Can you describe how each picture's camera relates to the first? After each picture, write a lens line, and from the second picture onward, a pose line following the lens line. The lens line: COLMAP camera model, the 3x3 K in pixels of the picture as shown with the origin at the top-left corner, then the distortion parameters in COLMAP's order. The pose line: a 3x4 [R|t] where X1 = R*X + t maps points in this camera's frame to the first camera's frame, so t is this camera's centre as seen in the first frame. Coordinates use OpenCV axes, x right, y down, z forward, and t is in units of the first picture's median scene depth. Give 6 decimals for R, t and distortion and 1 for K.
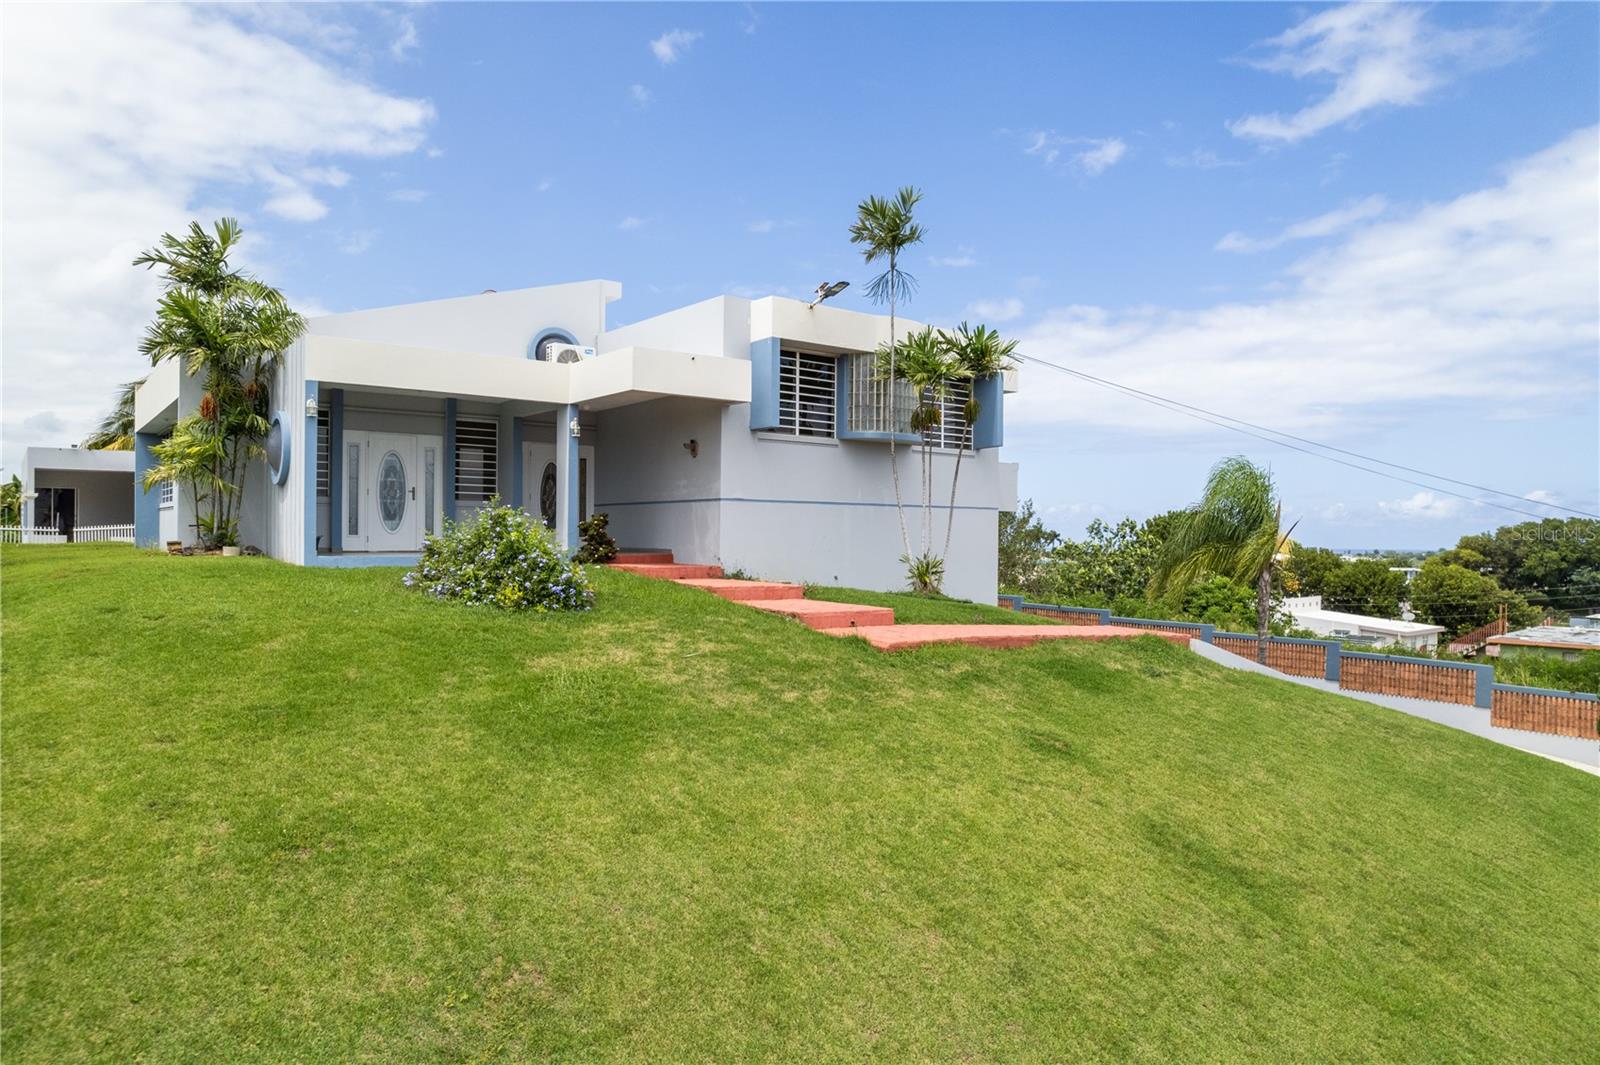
lens RADIAL K [[1060.7, 0, 790.4], [0, 1060.7, 556.7], [0, 0, 1]] dist [-0.060631, 0.051270]
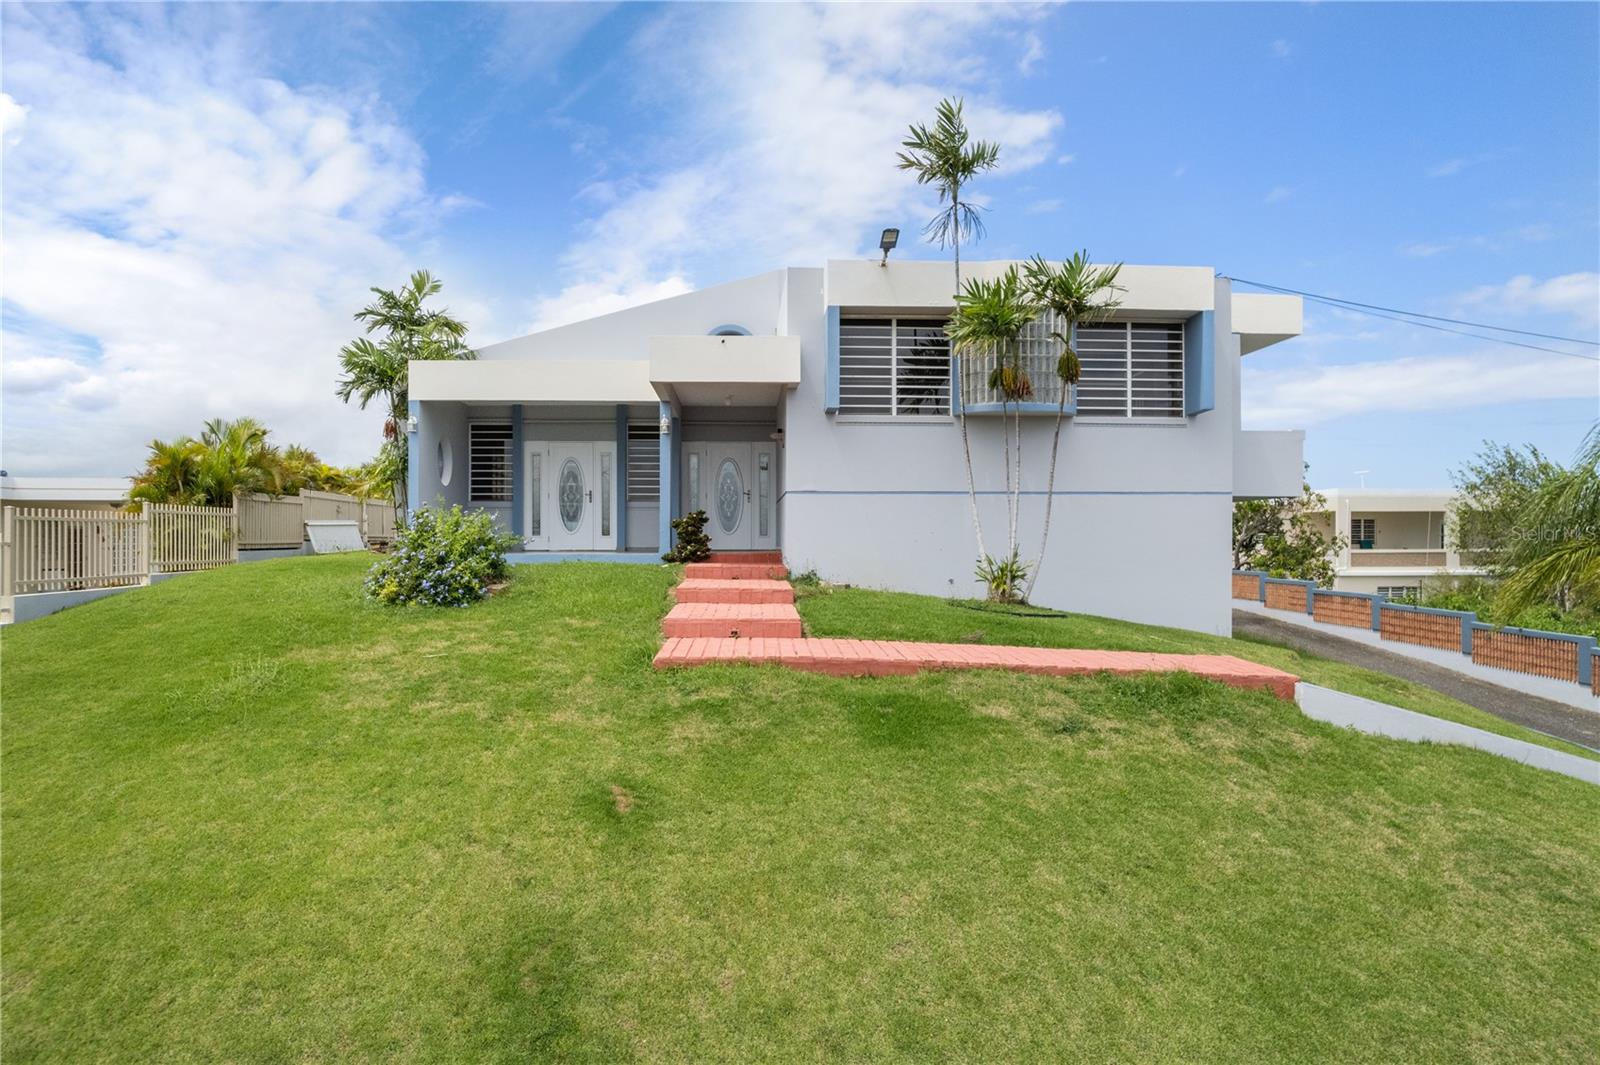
lens RADIAL K [[1060.7, 0, 814.5], [0, 1060.7, 574.9], [0, 0, 1]] dist [-0.060631, 0.051270]
pose [[0.808519, 0.012765, -0.588332, 0.468648], [-0.004877, 0.999876, 0.014993, 0.002405], [0.588450, -0.009253, 0.808481, 0.268685]]
